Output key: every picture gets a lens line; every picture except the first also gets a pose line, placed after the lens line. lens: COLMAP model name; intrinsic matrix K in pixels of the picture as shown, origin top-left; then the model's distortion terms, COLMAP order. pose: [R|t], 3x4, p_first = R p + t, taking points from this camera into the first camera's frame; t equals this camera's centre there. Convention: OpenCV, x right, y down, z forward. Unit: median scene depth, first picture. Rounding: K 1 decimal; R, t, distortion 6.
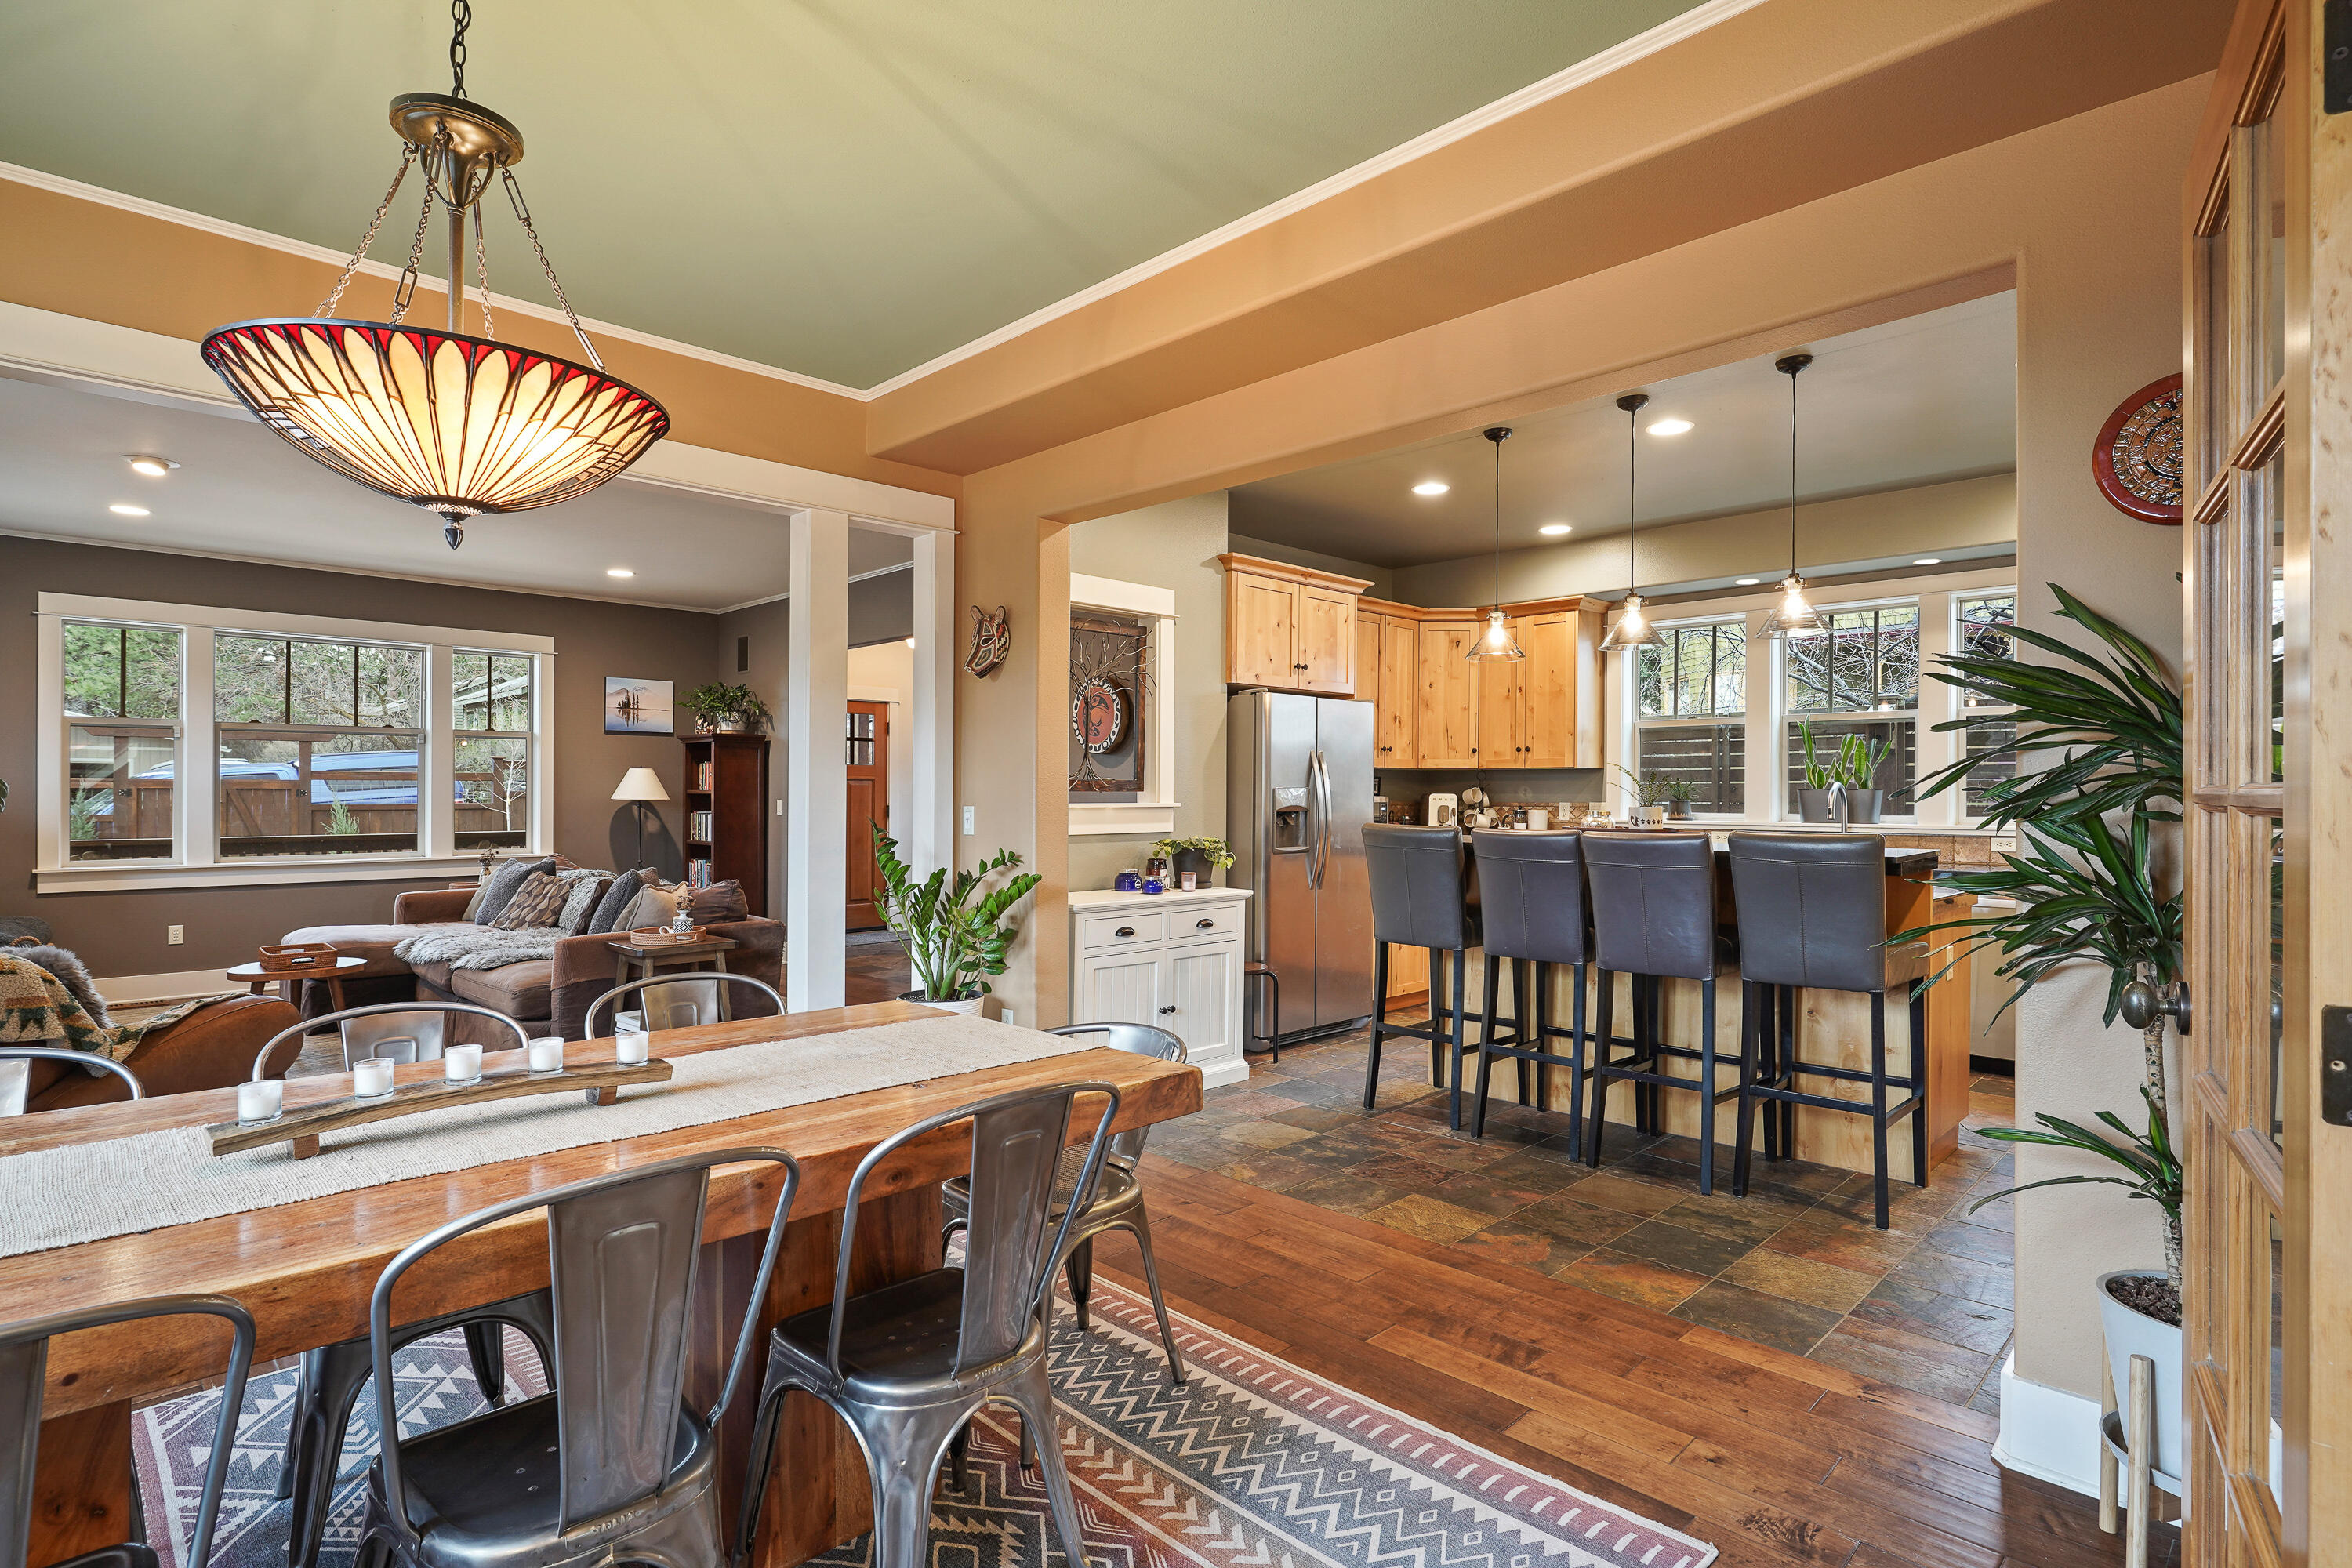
lens RADIAL K [[1177.1, 0, 1210.0], [0, 1177.1, 796.5], [0, 0, 1]] dist [-0.001622, -0.000143]
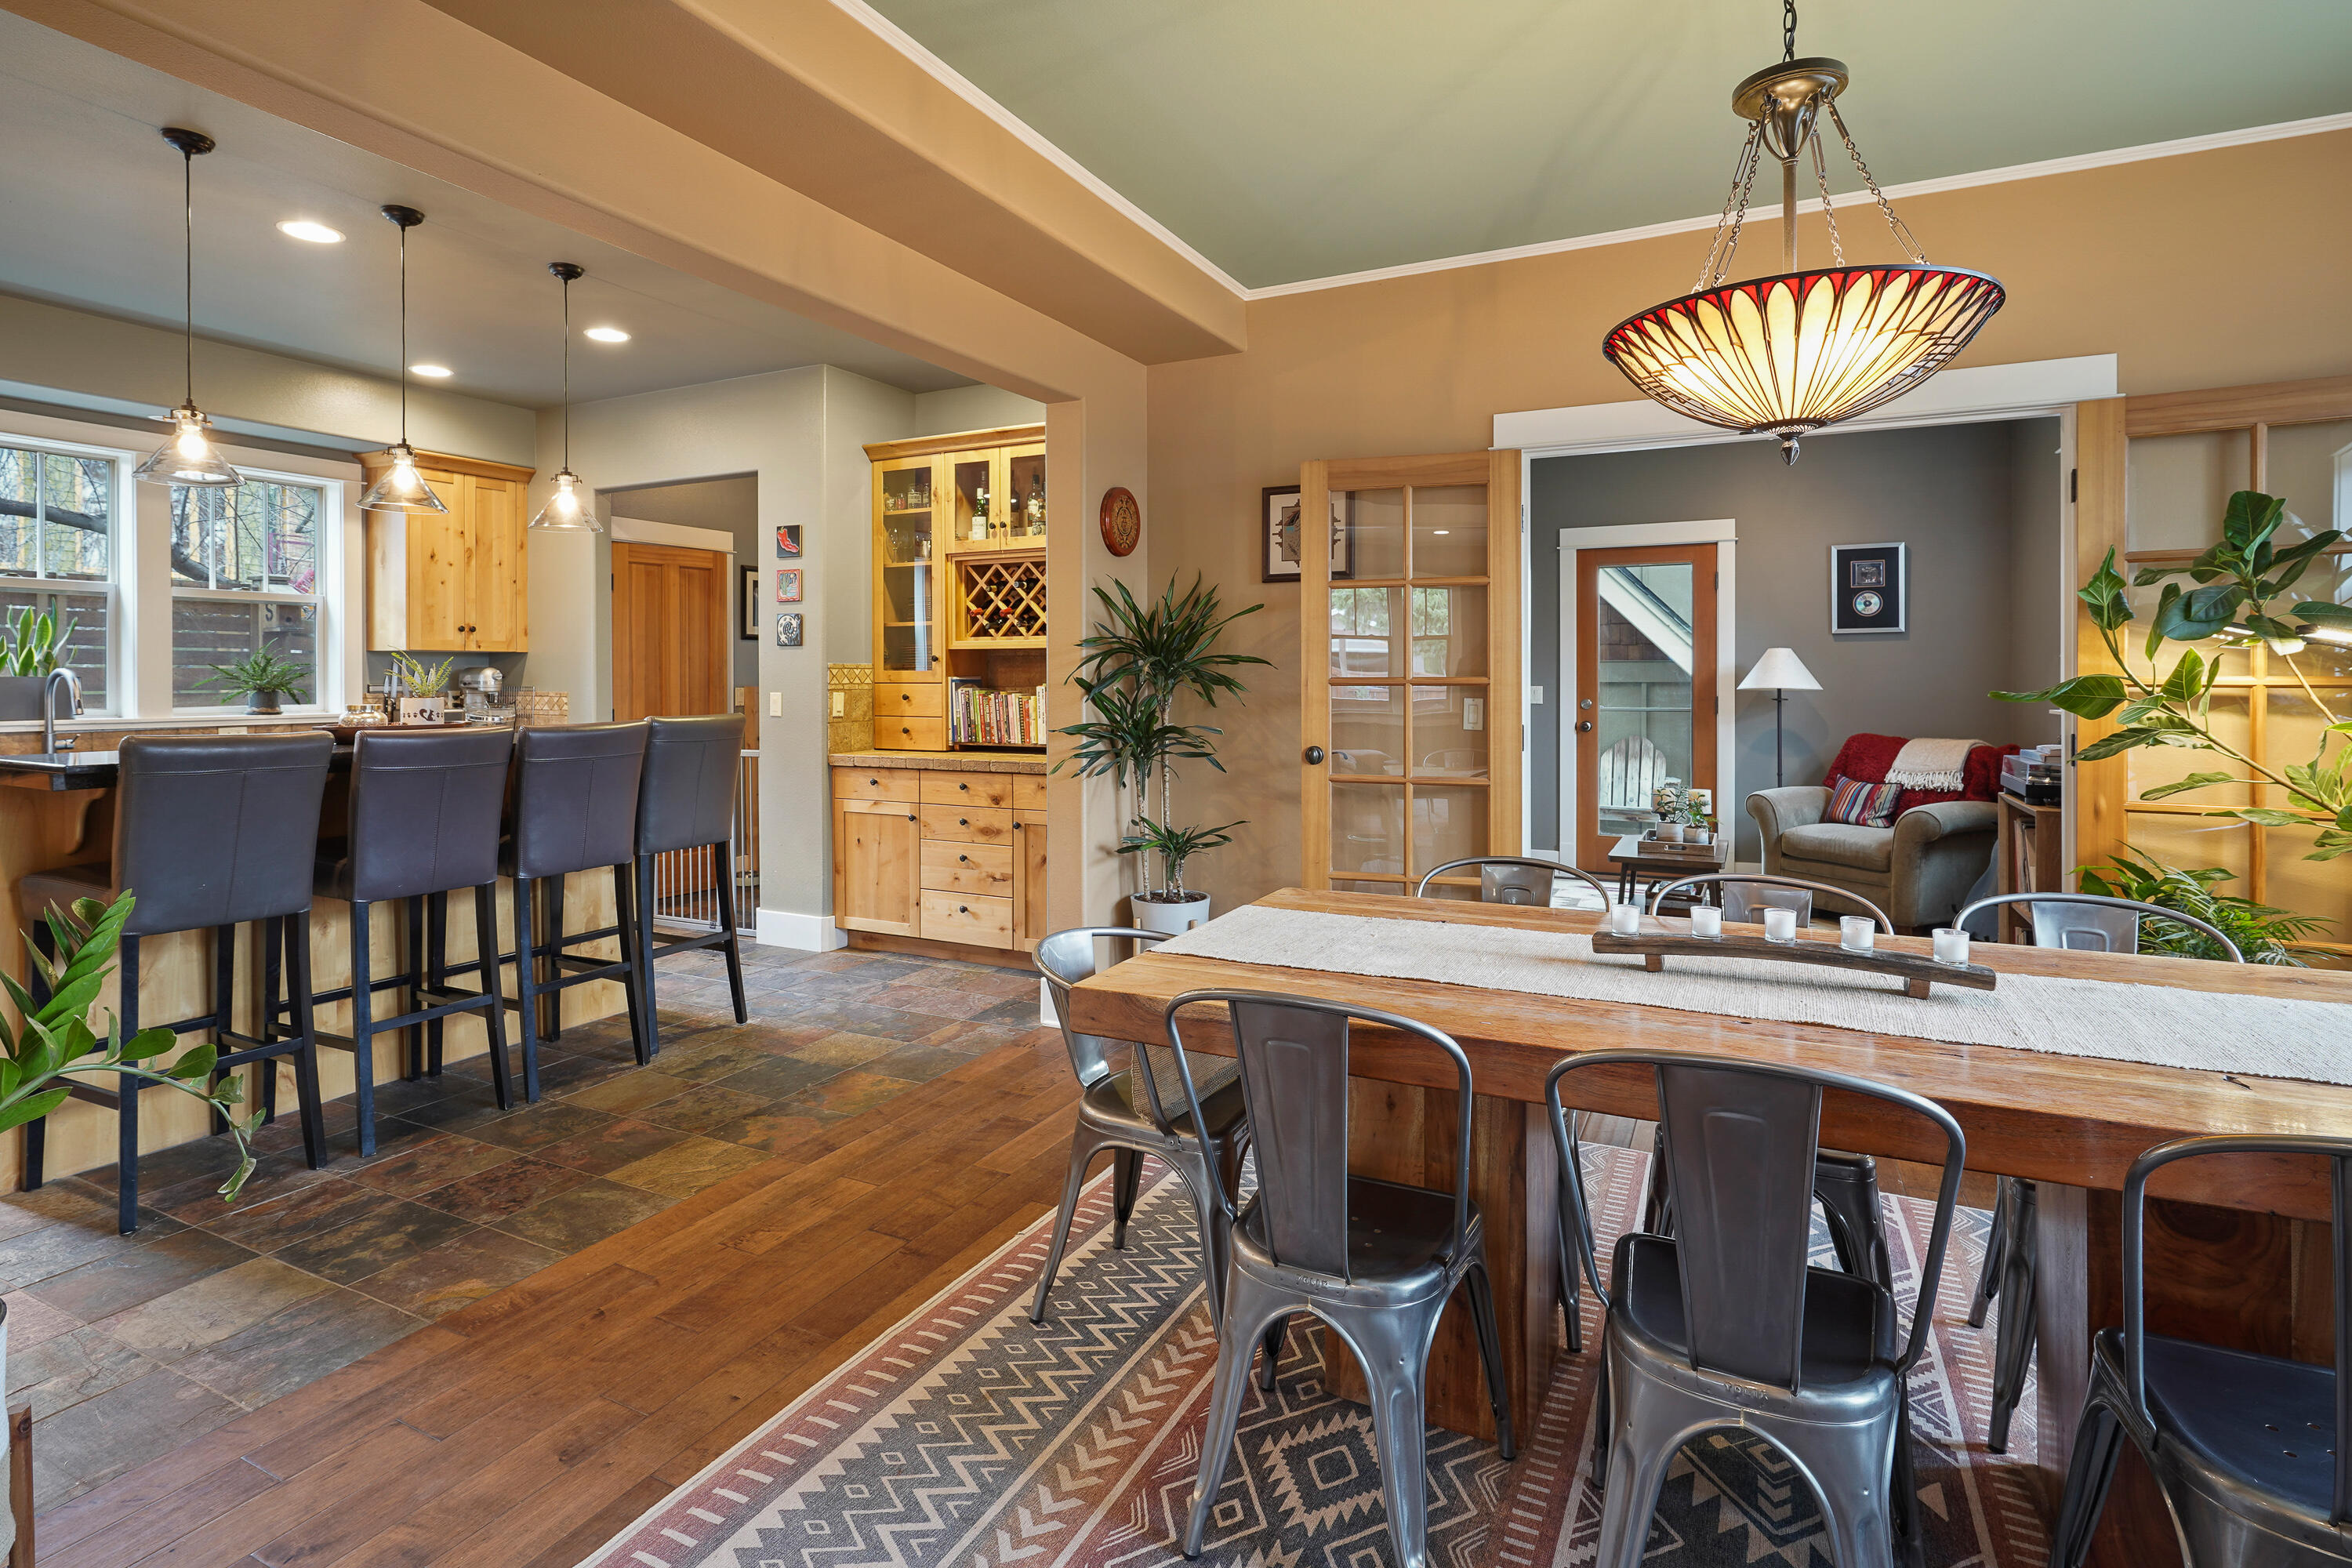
lens RADIAL K [[1153.0, 0, 1149.8], [0, 1153.0, 684.5], [0, 0, 1]] dist [0.001914, 0.002485]
pose [[-0.276509, -0.007149, 0.960985, -0.439784], [0.005068, 0.999948, 0.008897, -0.004142], [-0.960998, 0.007330, -0.276458, 0.543173]]
